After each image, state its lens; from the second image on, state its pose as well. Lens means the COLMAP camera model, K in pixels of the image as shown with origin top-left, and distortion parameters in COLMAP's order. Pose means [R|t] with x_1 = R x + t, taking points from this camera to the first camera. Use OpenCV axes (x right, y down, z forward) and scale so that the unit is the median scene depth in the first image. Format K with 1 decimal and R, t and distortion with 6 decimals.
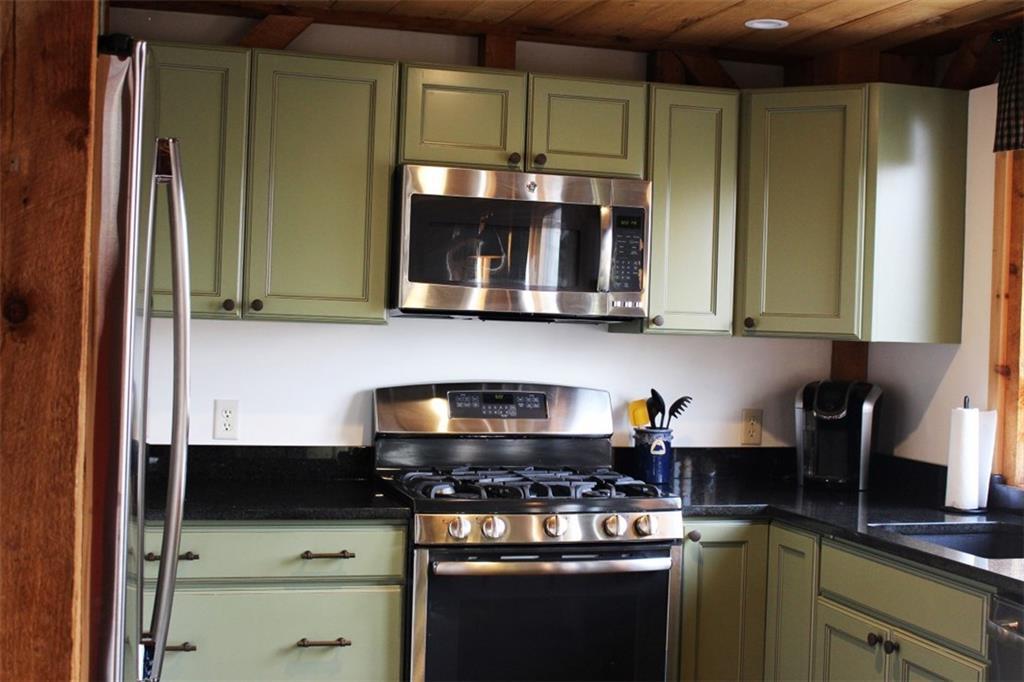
lens RADIAL K [[1457.6, 0, 512.0], [0, 1457.6, 341.0], [0, 0, 1]] dist [-0.056172, 0.024744]
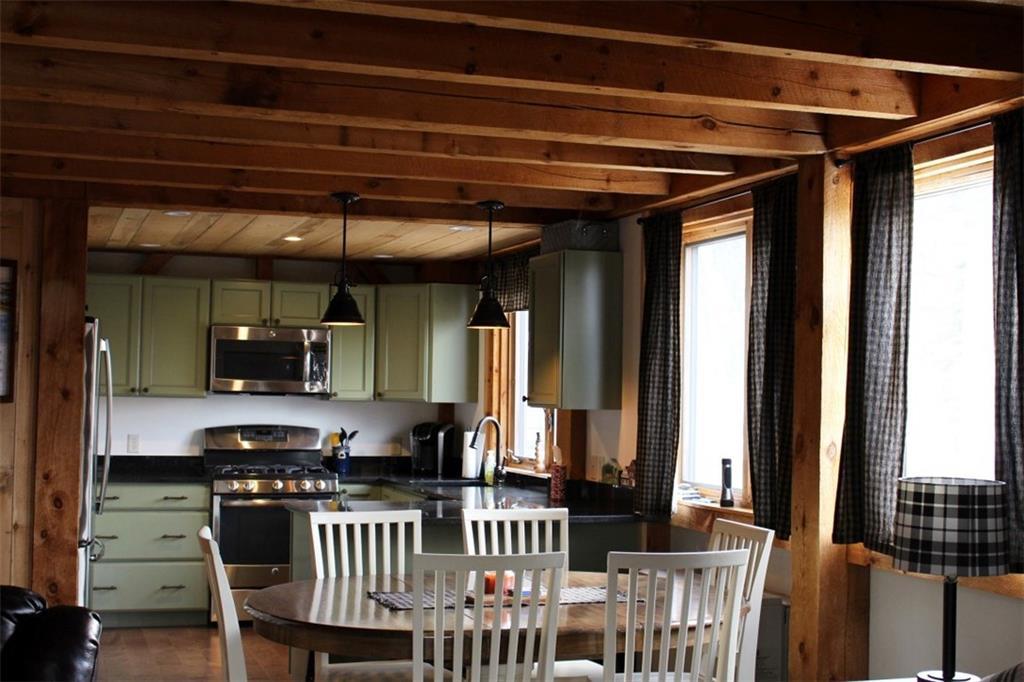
lens RADIAL K [[1457.6, 0, 512.0], [0, 1457.6, 341.0], [0, 0, 1]] dist [-0.056172, 0.024744]
pose [[0.999174, -0.013496, 0.038323, 0.286462], [0.015452, 0.998567, -0.051231, 0.021928], [-0.037577, 0.051781, 0.997951, -1.185901]]
